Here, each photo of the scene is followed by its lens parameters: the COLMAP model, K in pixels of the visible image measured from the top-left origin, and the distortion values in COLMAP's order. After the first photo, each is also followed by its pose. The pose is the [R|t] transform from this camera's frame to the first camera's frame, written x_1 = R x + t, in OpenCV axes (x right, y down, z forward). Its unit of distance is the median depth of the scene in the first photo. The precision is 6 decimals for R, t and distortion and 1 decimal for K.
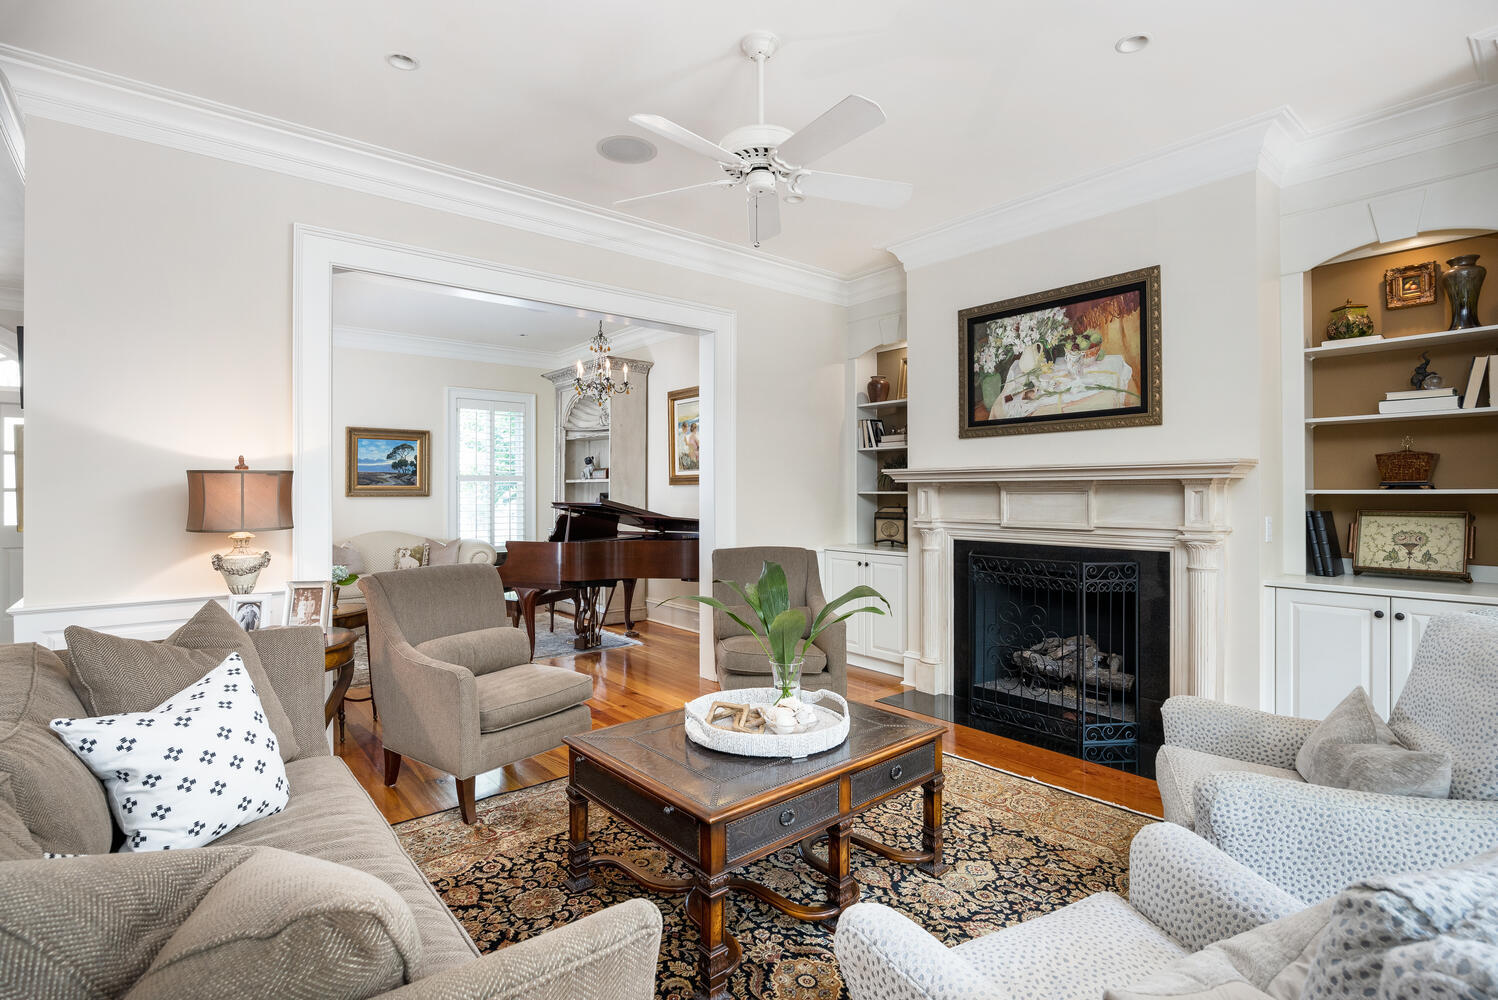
lens RADIAL K [[713.6, 0, 748.1], [0, 713.6, 493.3], [0, 0, 1]] dist [-0.012027, -0.000269]
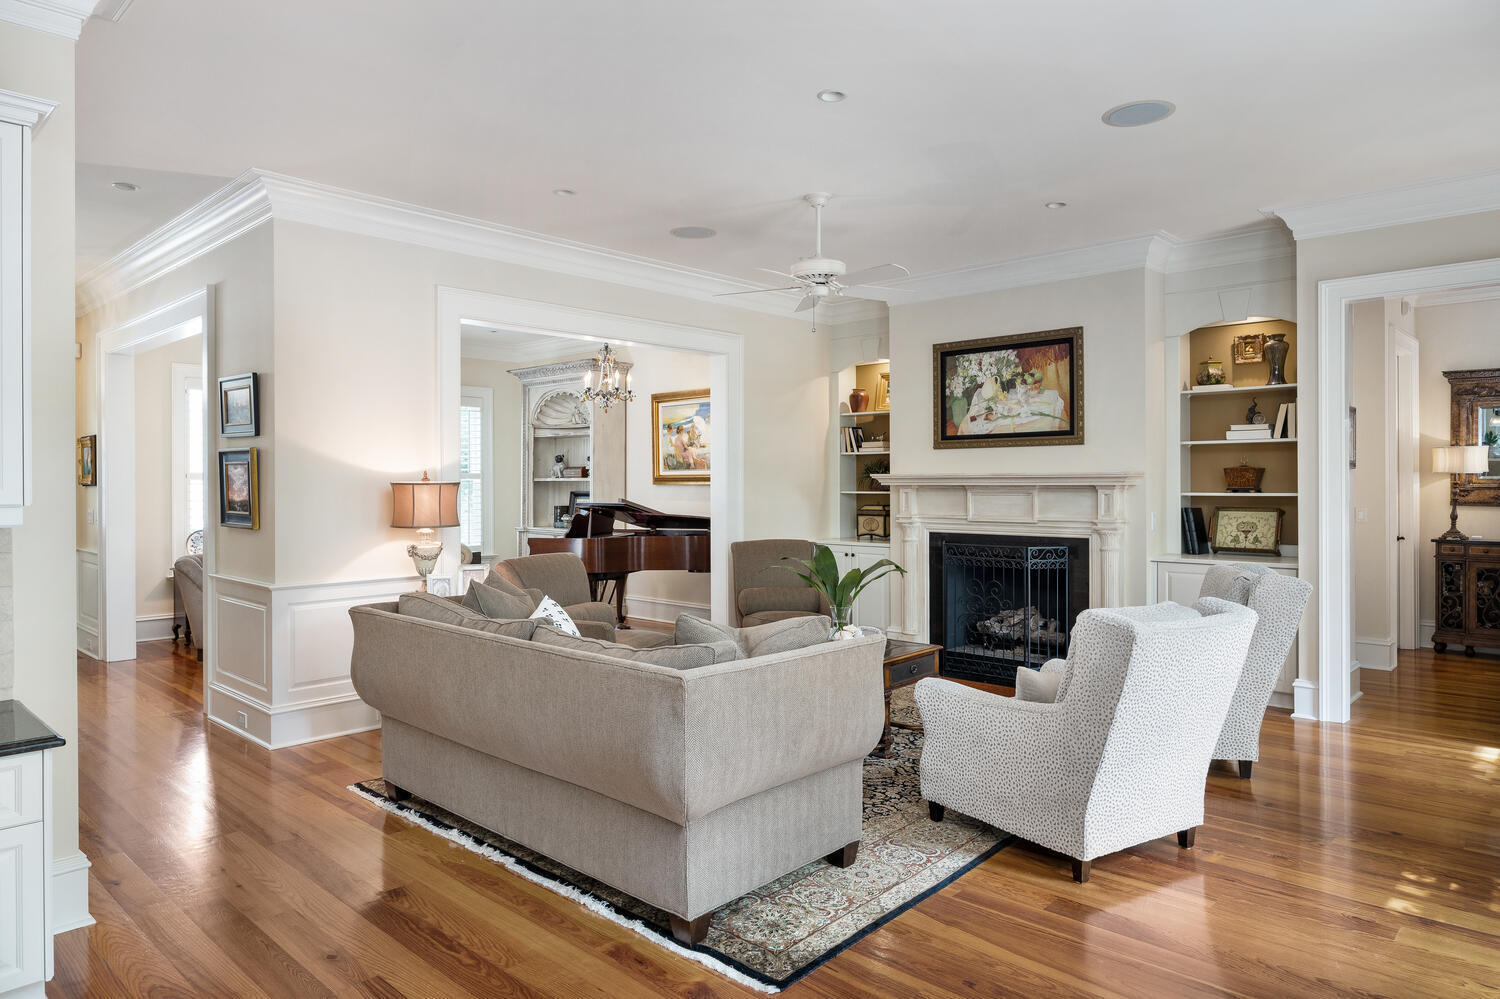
lens RADIAL K [[913.9, 0, 750.5], [0, 913.9, 494.5], [0, 0, 1]] dist [0.000965, 0.000164]
pose [[0.992064, -0.003275, 0.125687, -0.236520], [0.001915, 0.999938, 0.010939, -0.019086], [-0.125716, -0.010611, 0.992010, -0.574293]]
